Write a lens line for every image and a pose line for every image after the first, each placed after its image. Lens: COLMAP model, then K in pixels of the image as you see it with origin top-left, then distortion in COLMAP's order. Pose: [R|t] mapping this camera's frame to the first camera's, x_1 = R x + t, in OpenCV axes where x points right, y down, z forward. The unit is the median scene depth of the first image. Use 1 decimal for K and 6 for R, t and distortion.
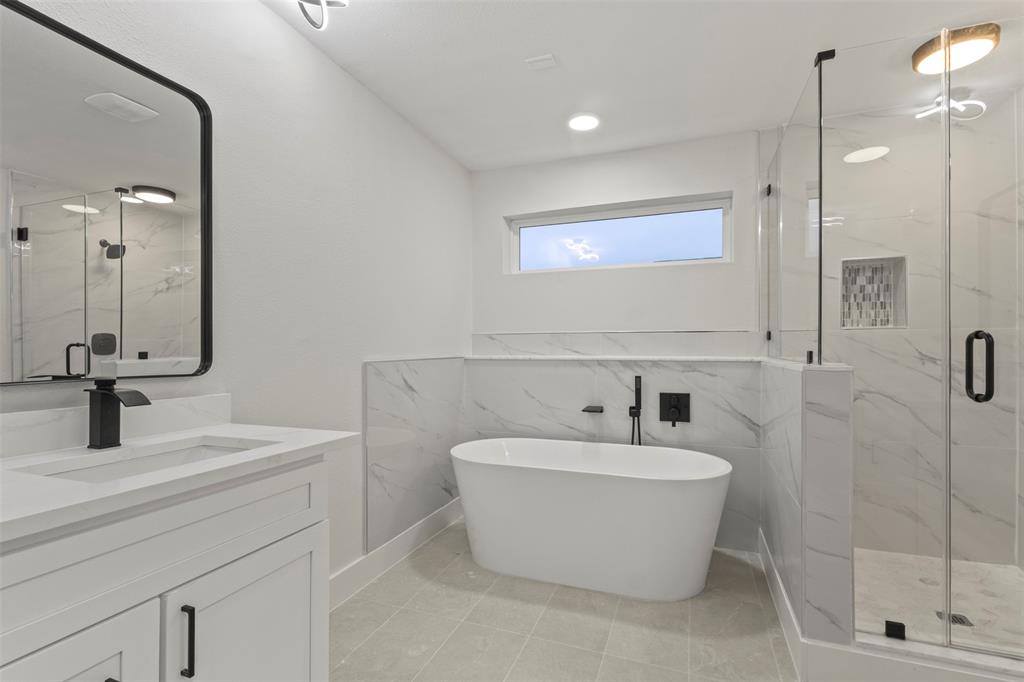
lens RADIAL K [[473.4, 0, 508.7], [0, 473.4, 348.4], [0, 0, 1]] dist [0.000310, 0.000112]
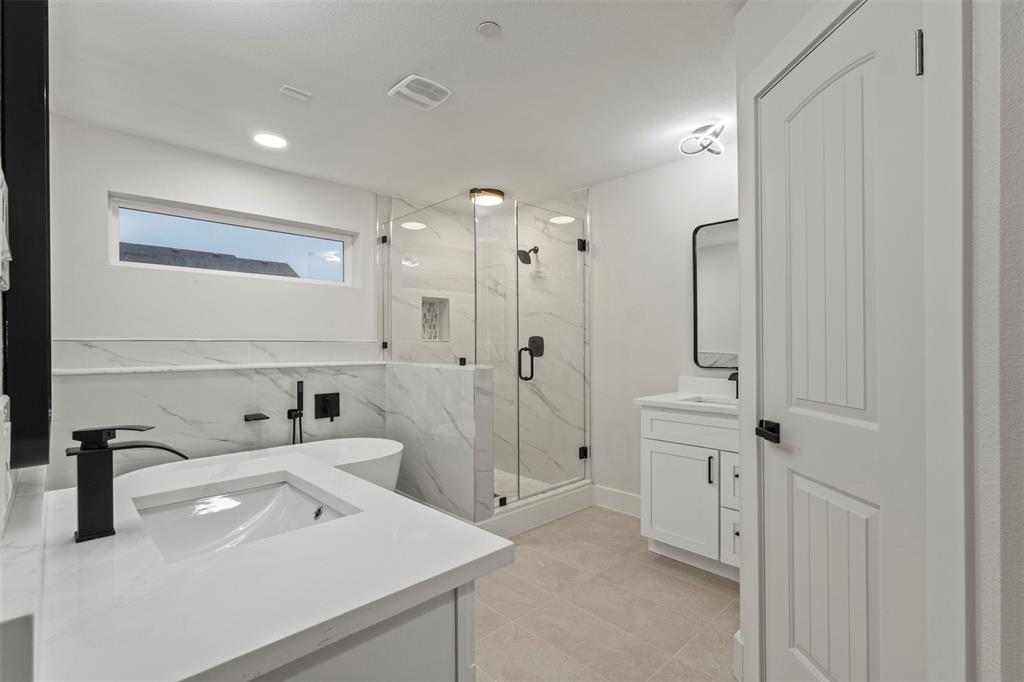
lens RADIAL K [[473.4, 0, 501.6], [0, 473.4, 341.8], [0, 0, 1]] dist [0.000310, 0.000112]
pose [[0.430825, 0.005620, 0.902418, -0.538644], [0.001967, 0.999972, -0.007167, -0.026035], [-0.902434, 0.004863, 0.430802, 0.095318]]
